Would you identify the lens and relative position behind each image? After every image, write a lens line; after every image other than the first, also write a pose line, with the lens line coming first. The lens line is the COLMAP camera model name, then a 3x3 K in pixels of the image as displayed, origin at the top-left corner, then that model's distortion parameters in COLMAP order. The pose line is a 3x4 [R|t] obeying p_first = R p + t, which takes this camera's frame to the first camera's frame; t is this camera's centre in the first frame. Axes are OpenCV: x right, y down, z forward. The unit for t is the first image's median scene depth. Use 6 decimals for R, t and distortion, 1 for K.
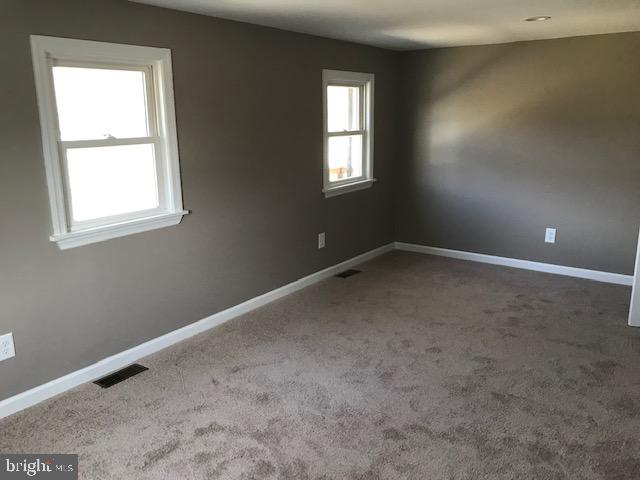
lens RADIAL K [[519.4, 0, 326.0], [0, 519.4, 234.4], [0, 0, 1]] dist [0.002650, -0.019027]
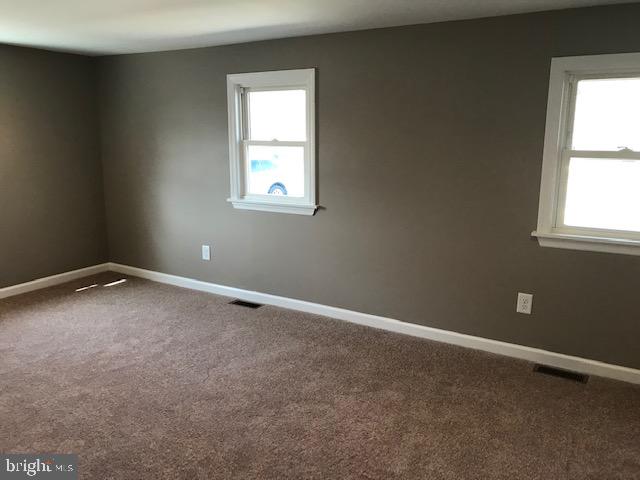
lens RADIAL K [[519.4, 0, 320.8], [0, 519.4, 245.4], [0, 0, 1]] dist [0.002650, -0.019027]
pose [[0.097279, 0.232710, -0.967669, 0.967515], [-0.225868, 0.952073, 0.206253, -0.224207], [0.969289, 0.198502, 0.145179, 0.938745]]
